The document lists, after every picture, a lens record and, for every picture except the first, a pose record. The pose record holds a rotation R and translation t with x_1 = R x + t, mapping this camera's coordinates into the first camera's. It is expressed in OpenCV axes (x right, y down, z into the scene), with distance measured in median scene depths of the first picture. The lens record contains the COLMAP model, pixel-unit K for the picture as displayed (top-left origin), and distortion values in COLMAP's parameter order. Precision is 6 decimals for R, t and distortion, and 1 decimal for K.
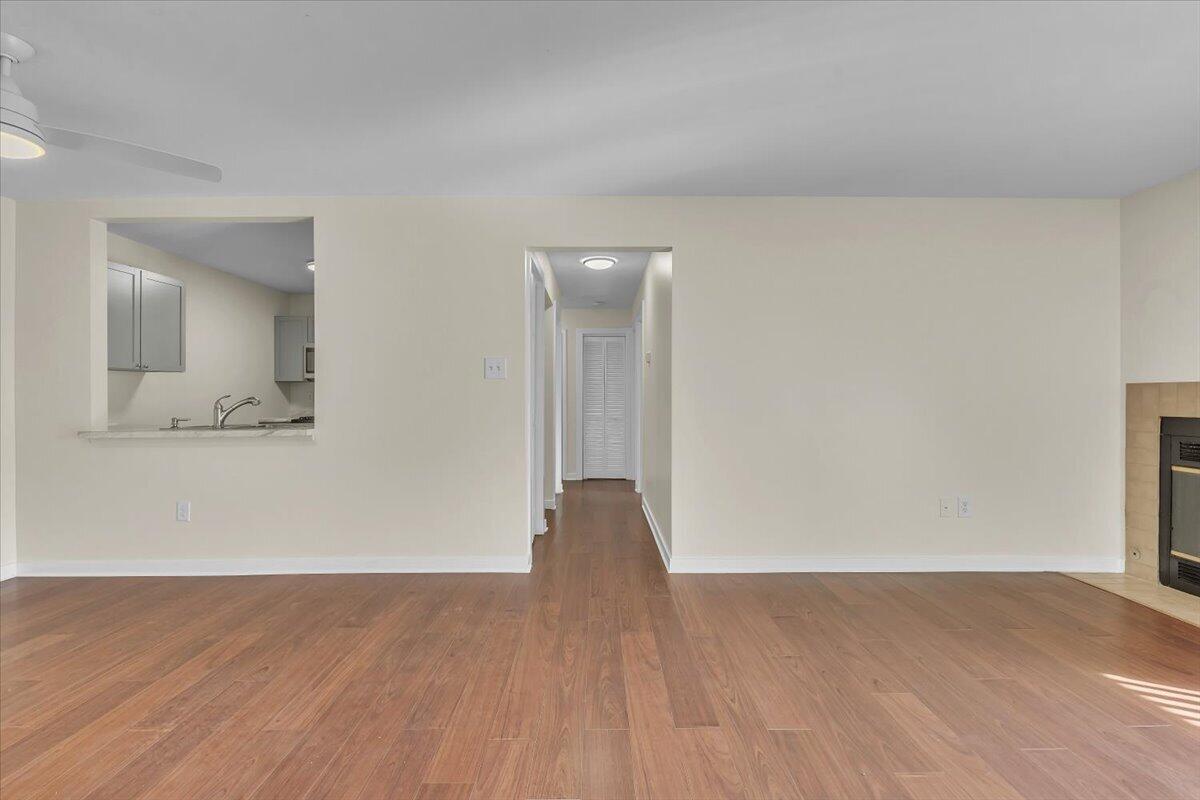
lens RADIAL K [[549.2, 0, 602.7], [0, 549.2, 397.1], [0, 0, 1]] dist [-0.004138, -0.001462]
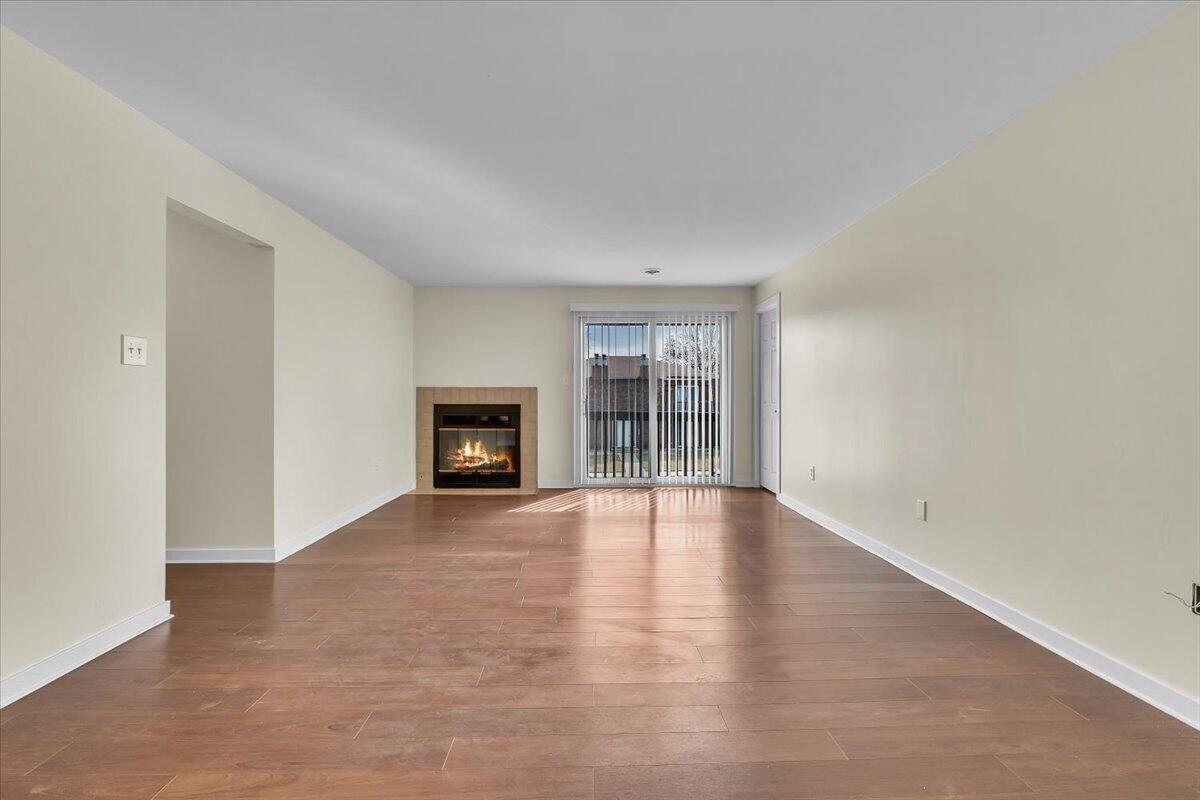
lens RADIAL K [[549.2, 0, 602.7], [0, 549.2, 397.1], [0, 0, 1]] dist [-0.004138, -0.001462]
pose [[-0.028988, -0.001629, 0.999578, -0.988961], [0.002574, 0.999995, 0.001704, 0.008655], [-0.999576, 0.002622, -0.028983, 0.438403]]
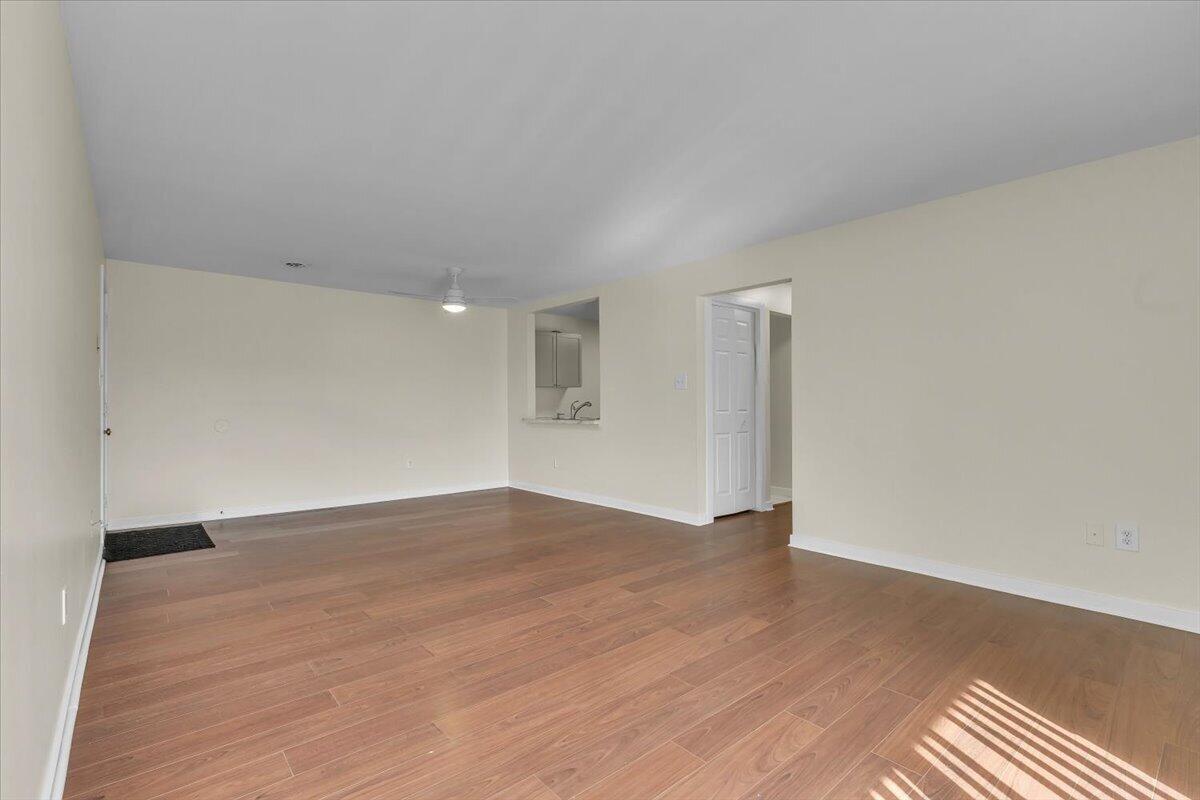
lens RADIAL K [[549.2, 0, 602.7], [0, 549.2, 397.1], [0, 0, 1]] dist [-0.004138, -0.001462]
pose [[0.651018, -0.007597, -0.759024, 0.829182], [0.000717, 0.999956, -0.009393, 0.001340], [0.759062, 0.005570, 0.650995, -0.115213]]
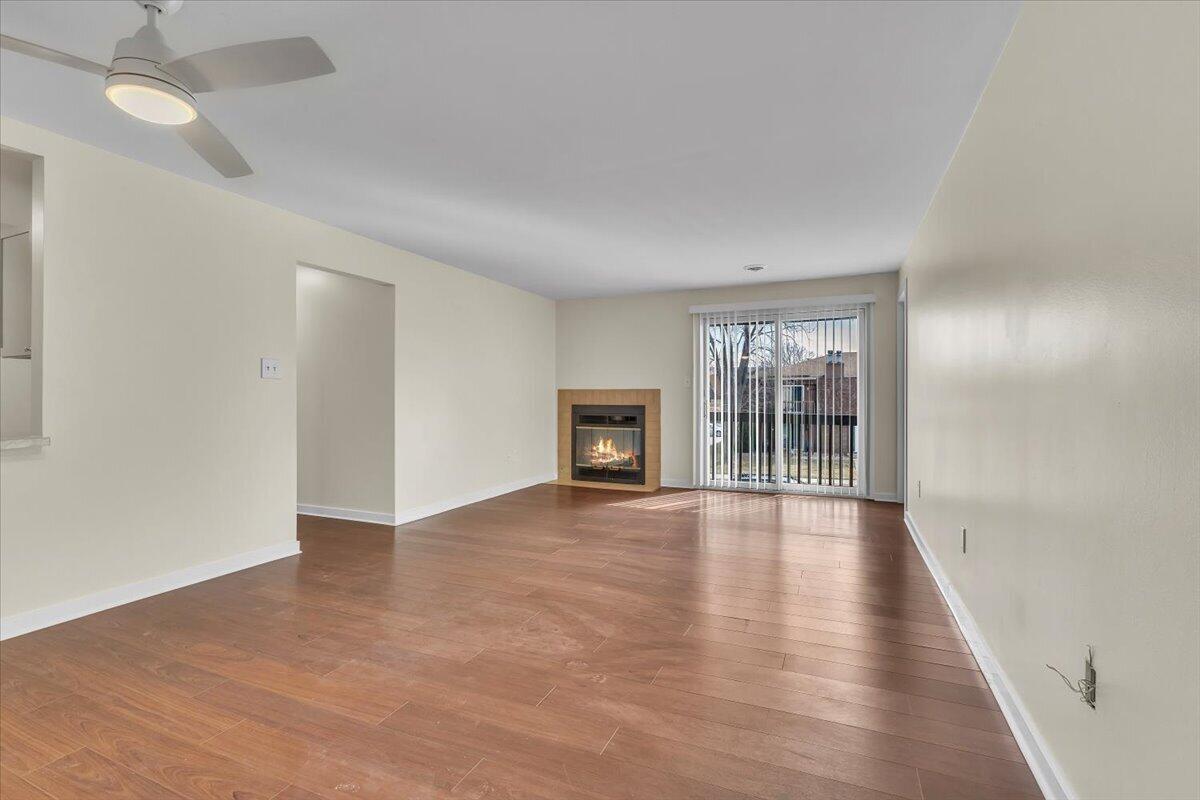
lens RADIAL K [[549.2, 0, 602.7], [0, 549.2, 397.1], [0, 0, 1]] dist [-0.004138, -0.001462]
pose [[0.401023, -0.001700, 0.916066, -0.969439], [0.002082, 0.999997, 0.000944, 0.003285], [-0.916065, 0.001529, 0.401026, -0.012285]]
